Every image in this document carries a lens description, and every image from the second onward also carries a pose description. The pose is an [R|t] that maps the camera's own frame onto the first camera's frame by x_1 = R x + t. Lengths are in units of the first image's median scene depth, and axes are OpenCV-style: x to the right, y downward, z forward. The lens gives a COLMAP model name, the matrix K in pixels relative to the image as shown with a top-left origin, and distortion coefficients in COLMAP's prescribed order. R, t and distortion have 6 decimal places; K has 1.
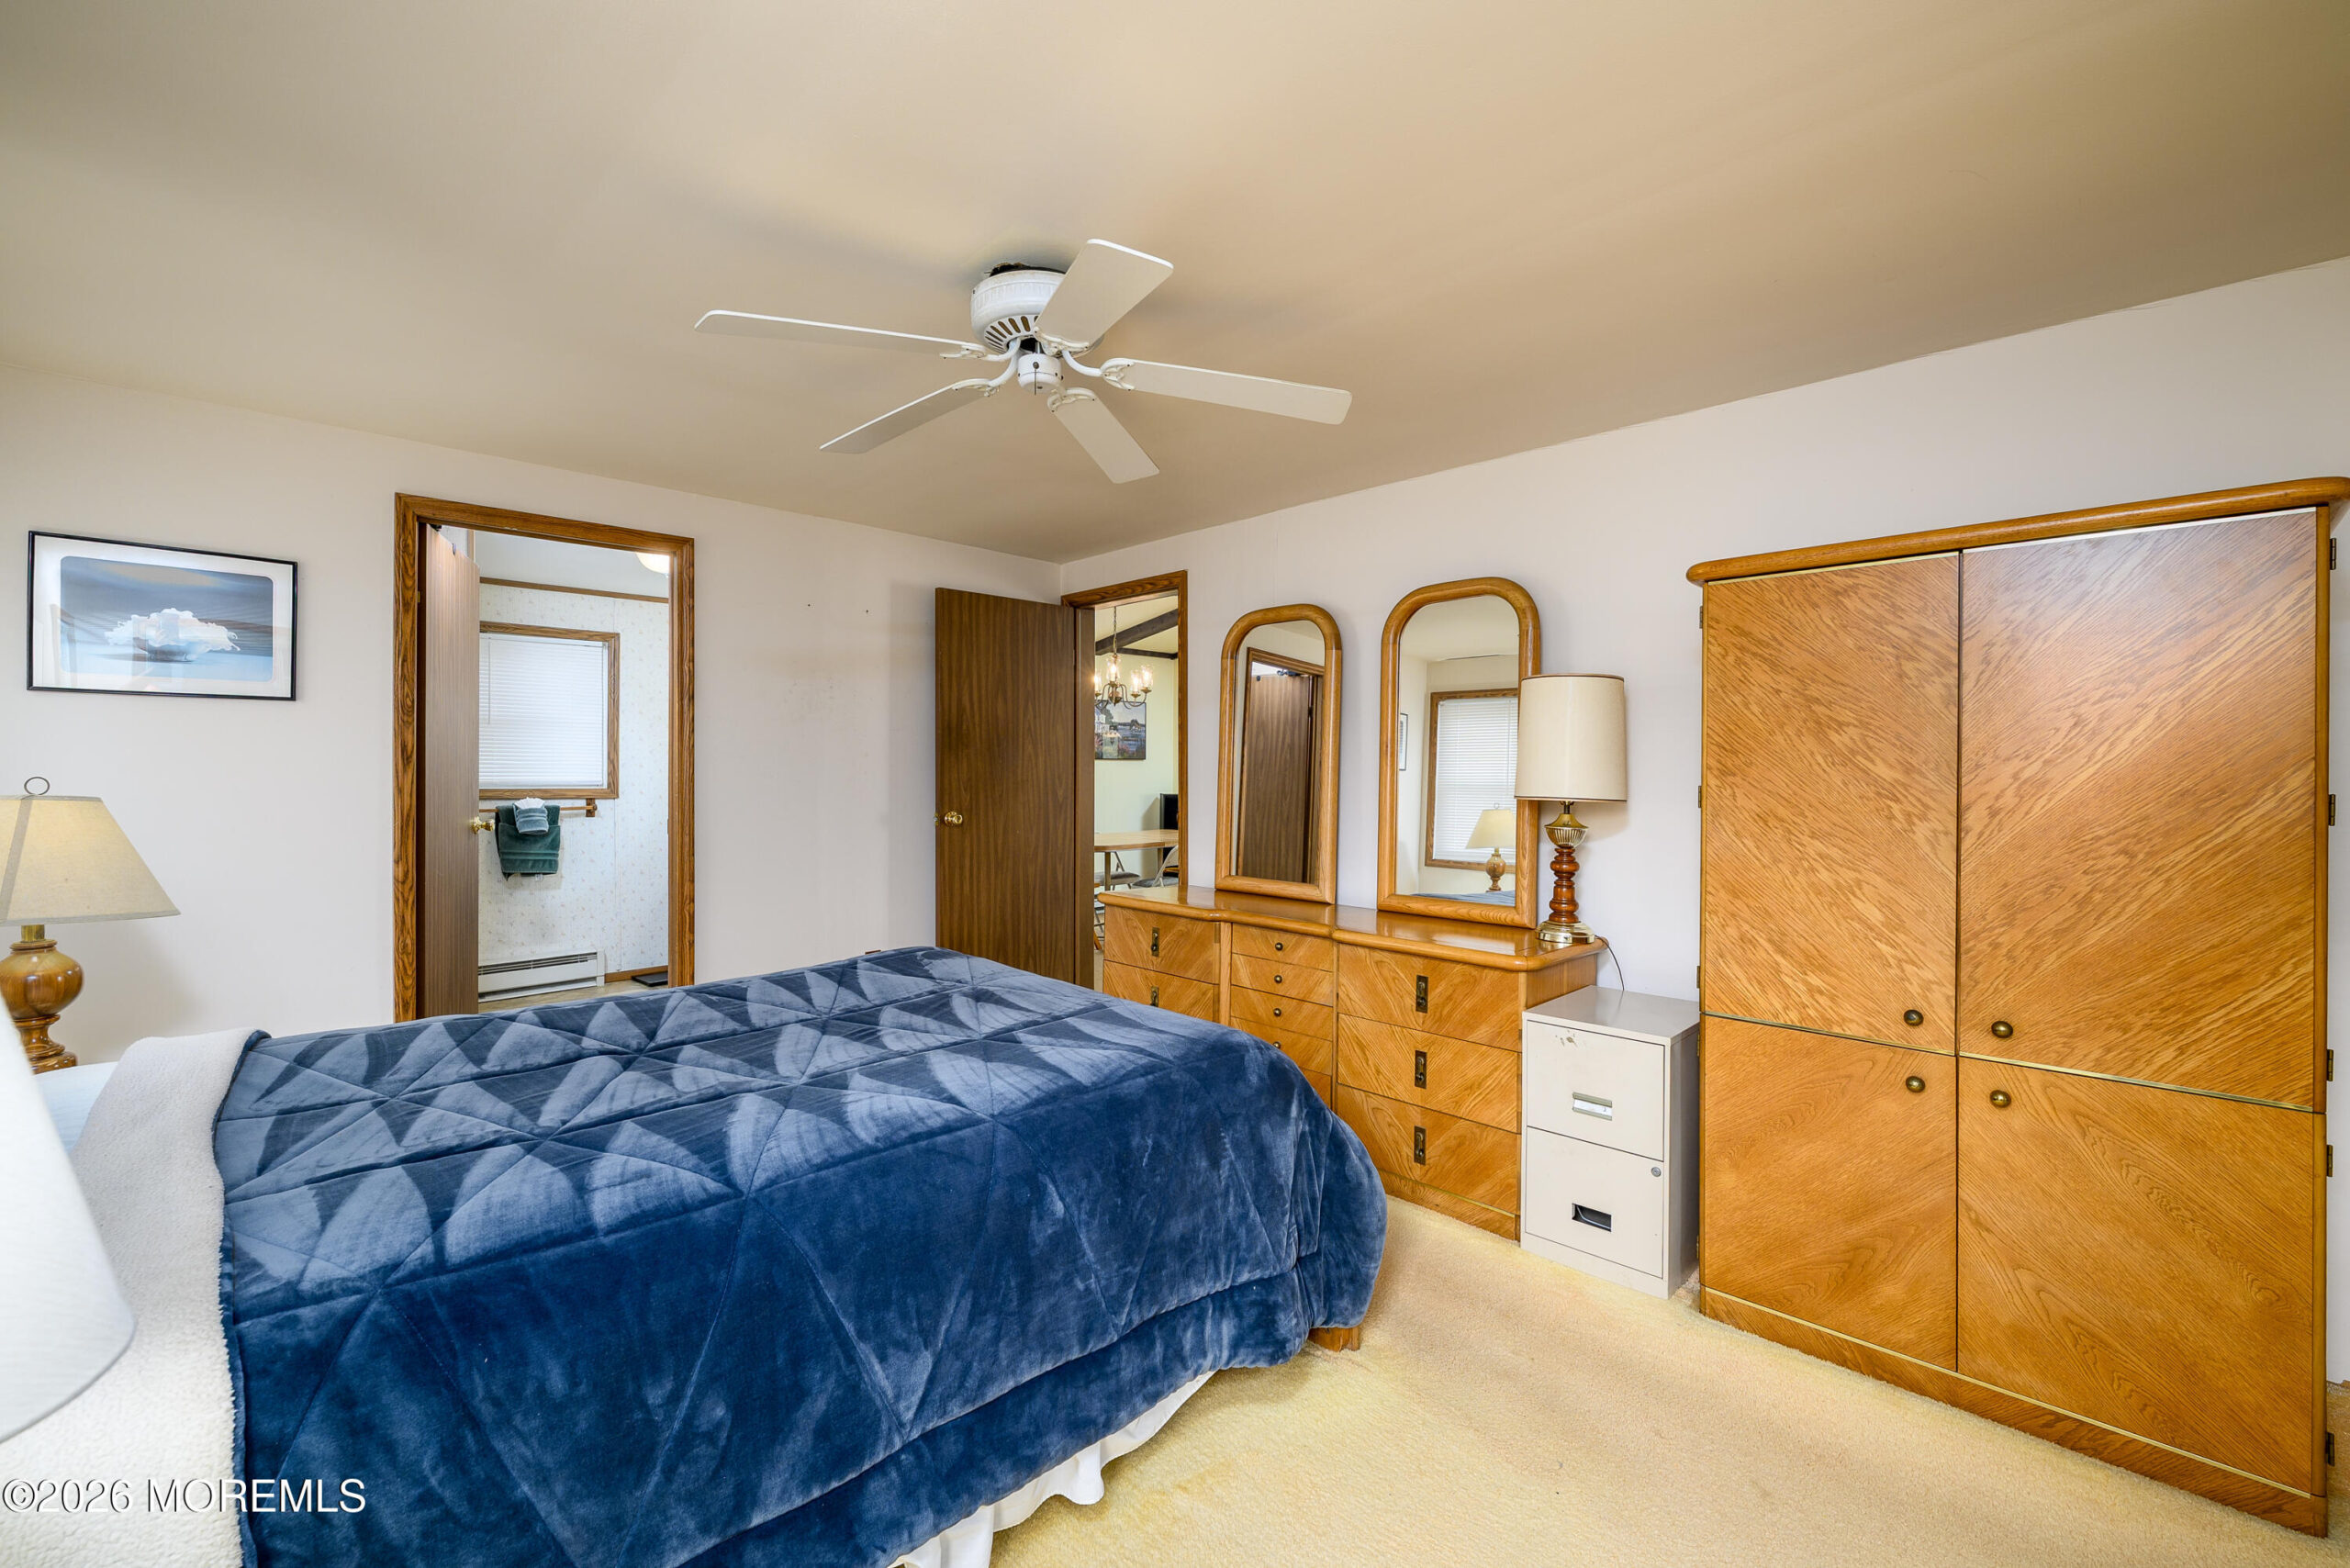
lens RADIAL K [[976.4, 0, 1175.5], [0, 976.4, 761.0], [0, 0, 1]] dist [0.000640, 0.000041]
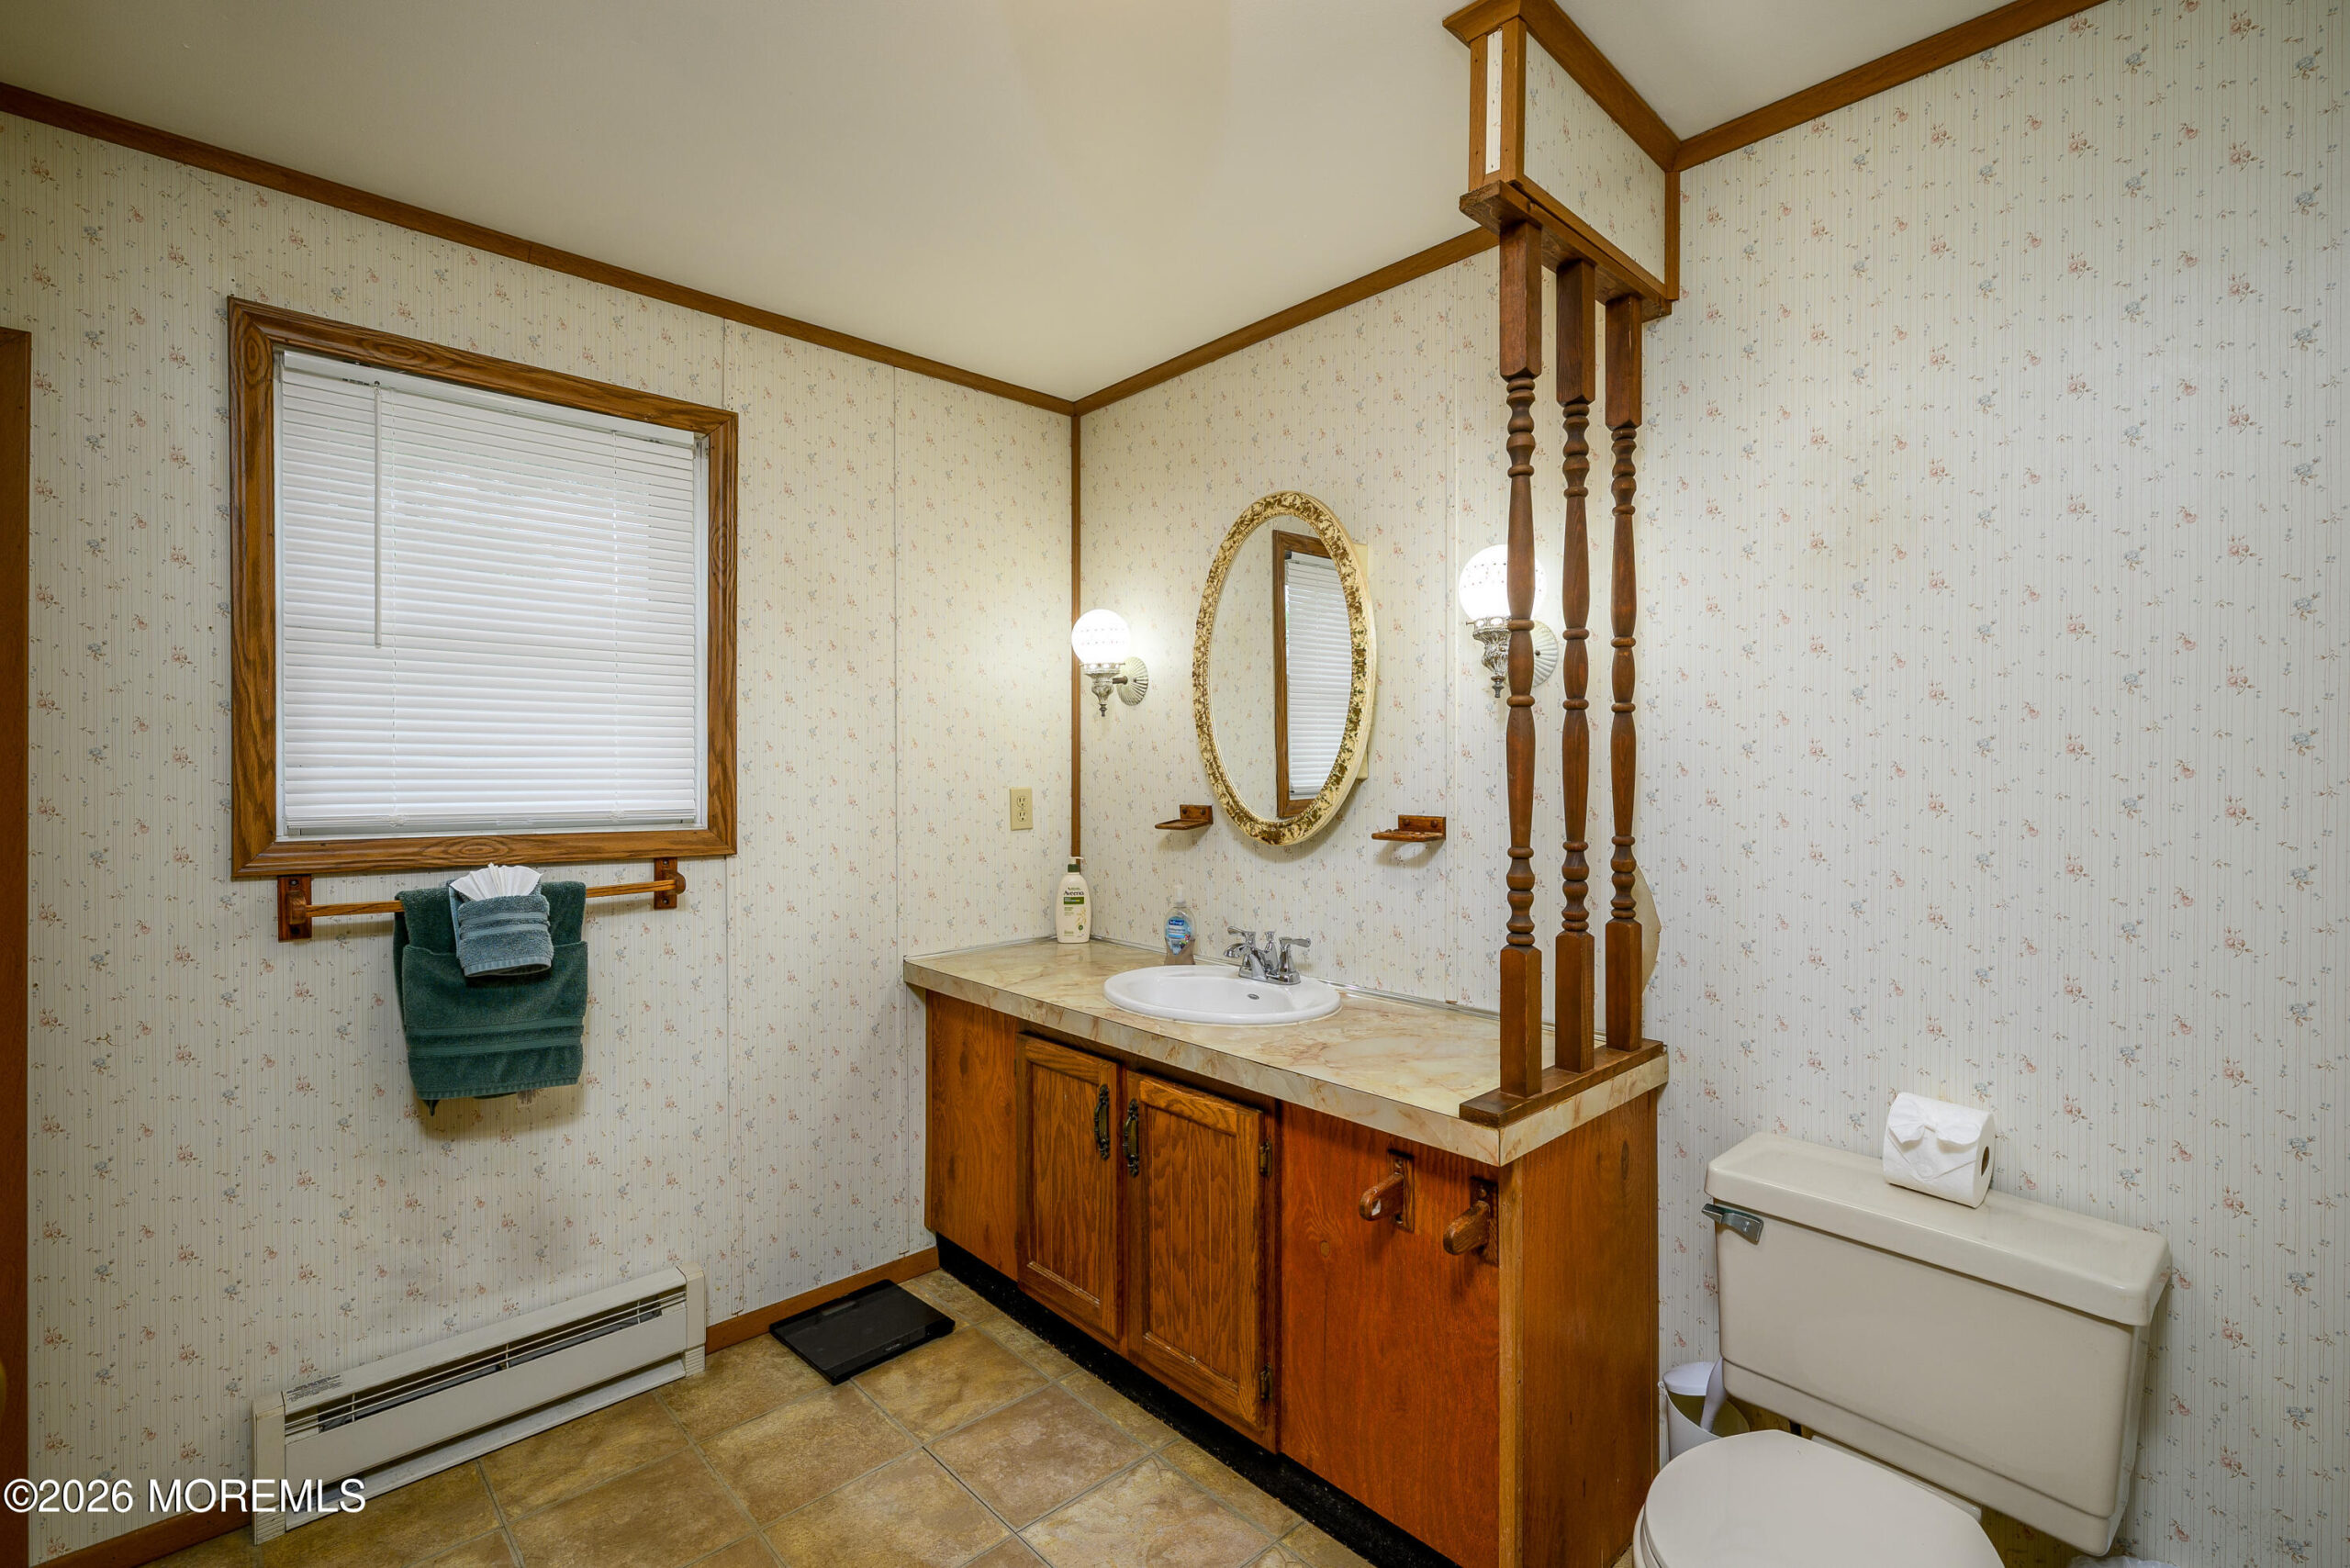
lens RADIAL K [[1061.2, 0, 1183.3], [0, 1061.2, 768.7], [0, 0, 1]] dist [0.001398, 0.000015]
pose [[0.999737, -0.005894, -0.022169, -0.408136], [0.005909, 0.999982, 0.000610, 0.005985], [0.022165, -0.000741, 0.999754, 0.625952]]
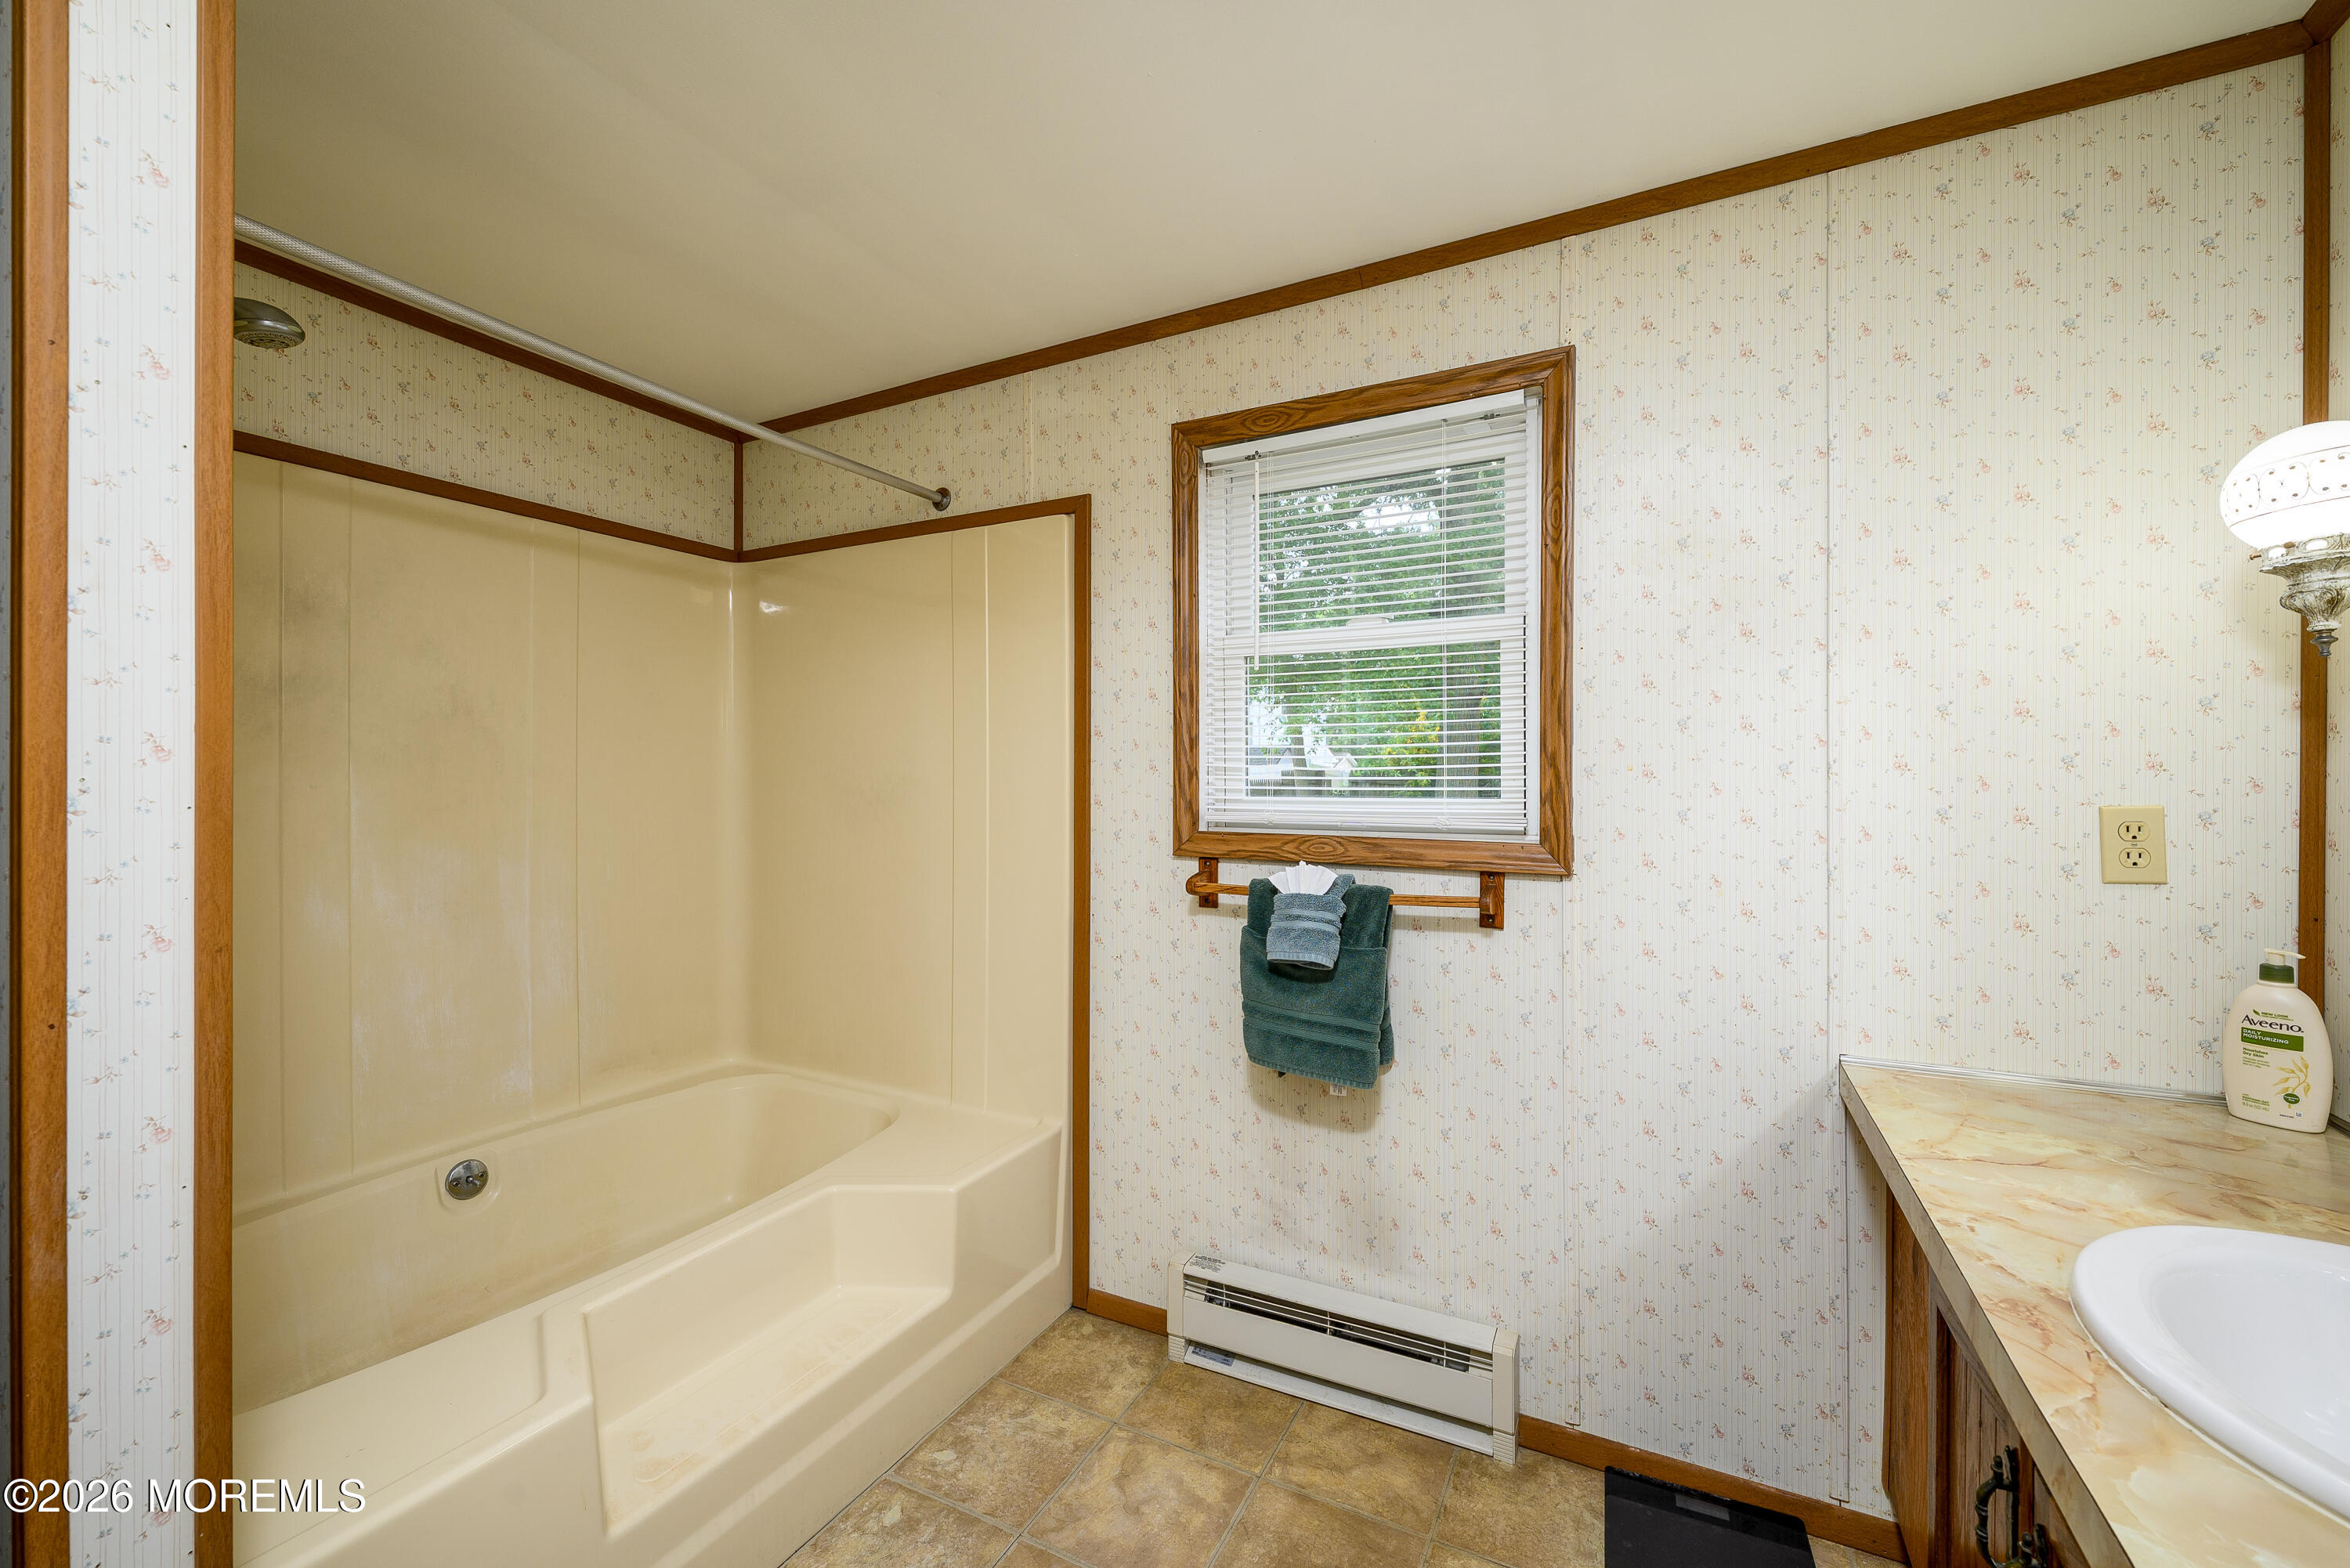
lens RADIAL K [[931.7, 0, 1184.5], [0, 931.7, 783.0], [0, 0, 1]] dist [-0.002819, -0.000179]
pose [[0.304349, -0.001389, -0.952560, -0.340344], [0.004124, 0.999991, -0.000141, 0.007894], [0.952552, -0.003886, 0.304352, 0.828556]]
